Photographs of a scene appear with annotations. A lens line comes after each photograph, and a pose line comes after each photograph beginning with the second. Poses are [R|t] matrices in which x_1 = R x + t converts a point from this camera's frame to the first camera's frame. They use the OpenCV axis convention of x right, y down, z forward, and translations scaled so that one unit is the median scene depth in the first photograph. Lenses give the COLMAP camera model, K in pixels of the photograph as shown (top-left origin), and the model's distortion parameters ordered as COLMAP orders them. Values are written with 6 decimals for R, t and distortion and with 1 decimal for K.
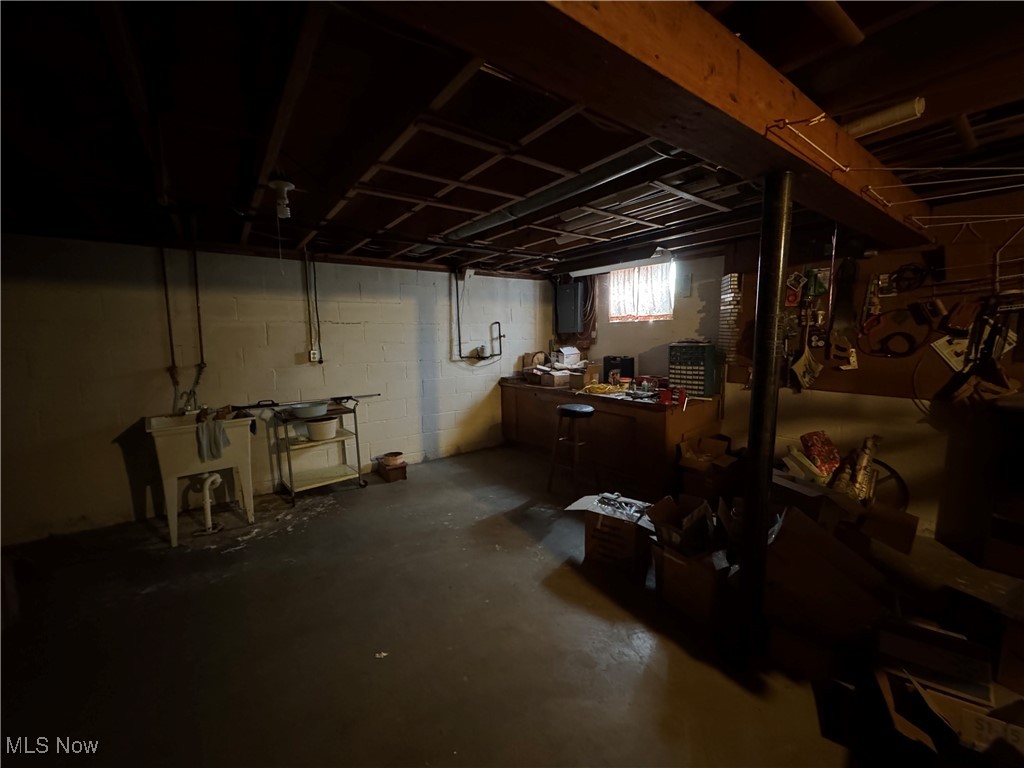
lens RADIAL K [[404.8, 0, 513.9], [0, 404.8, 384.7], [0, 0, 1]] dist [0.000559, -0.000556]
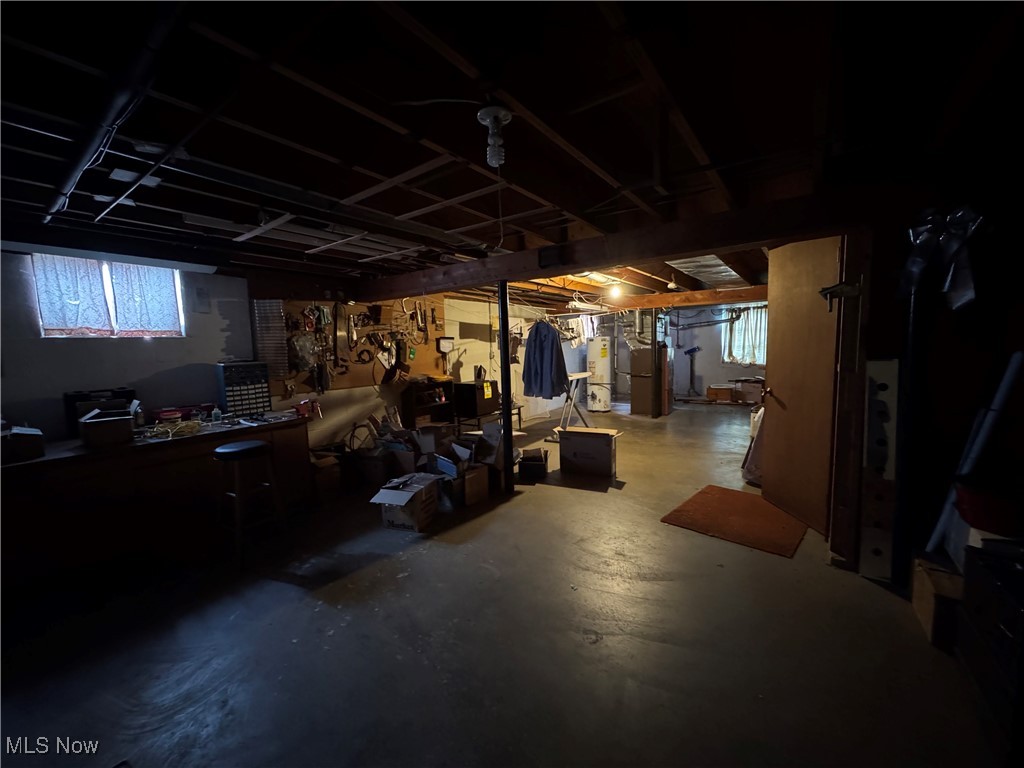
lens RADIAL K [[404.8, 0, 513.8], [0, 404.8, 385.2], [0, 0, 1]] dist [0.000559, -0.000556]
pose [[-0.310337, -0.071641, 0.947923, -0.834195], [0.150212, 0.980933, 0.123313, -0.085146], [-0.938684, 0.180658, -0.293659, 0.826383]]
